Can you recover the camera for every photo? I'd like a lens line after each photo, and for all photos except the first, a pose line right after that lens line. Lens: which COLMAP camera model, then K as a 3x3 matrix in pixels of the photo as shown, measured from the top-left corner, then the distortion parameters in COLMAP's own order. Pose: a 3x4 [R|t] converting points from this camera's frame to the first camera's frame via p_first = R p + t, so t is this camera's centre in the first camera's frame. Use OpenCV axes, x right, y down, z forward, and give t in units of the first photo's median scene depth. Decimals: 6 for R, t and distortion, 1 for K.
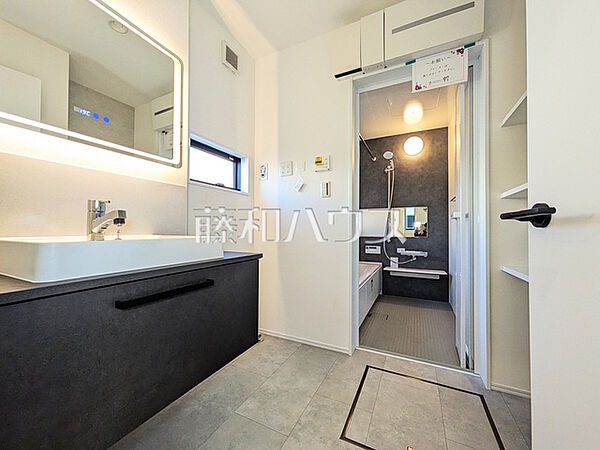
lens RADIAL K [[236.8, 0, 300.2], [0, 236.8, 226.6], [0, 0, 1]] dist [-0.002042, 0.000120]
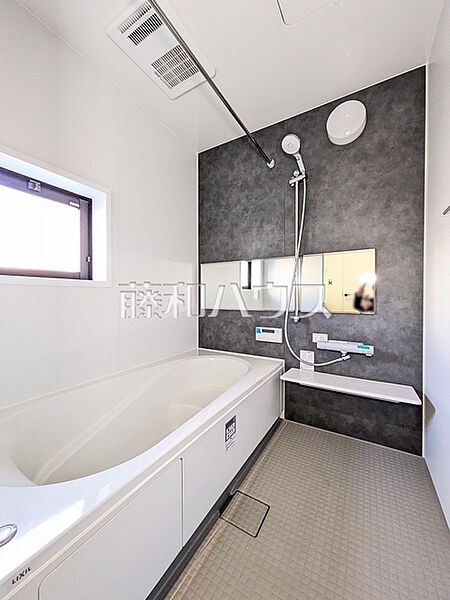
lens RADIAL K [[236.8, 0, 224.4], [0, 236.8, 298.7], [0, 0, 1]] dist [-0.002042, 0.000120]
pose [[0.994893, -0.001649, -0.100919, 0.278204], [0.003770, 0.999776, 0.020821, 0.004234], [0.100862, -0.021095, 0.994677, 0.484093]]
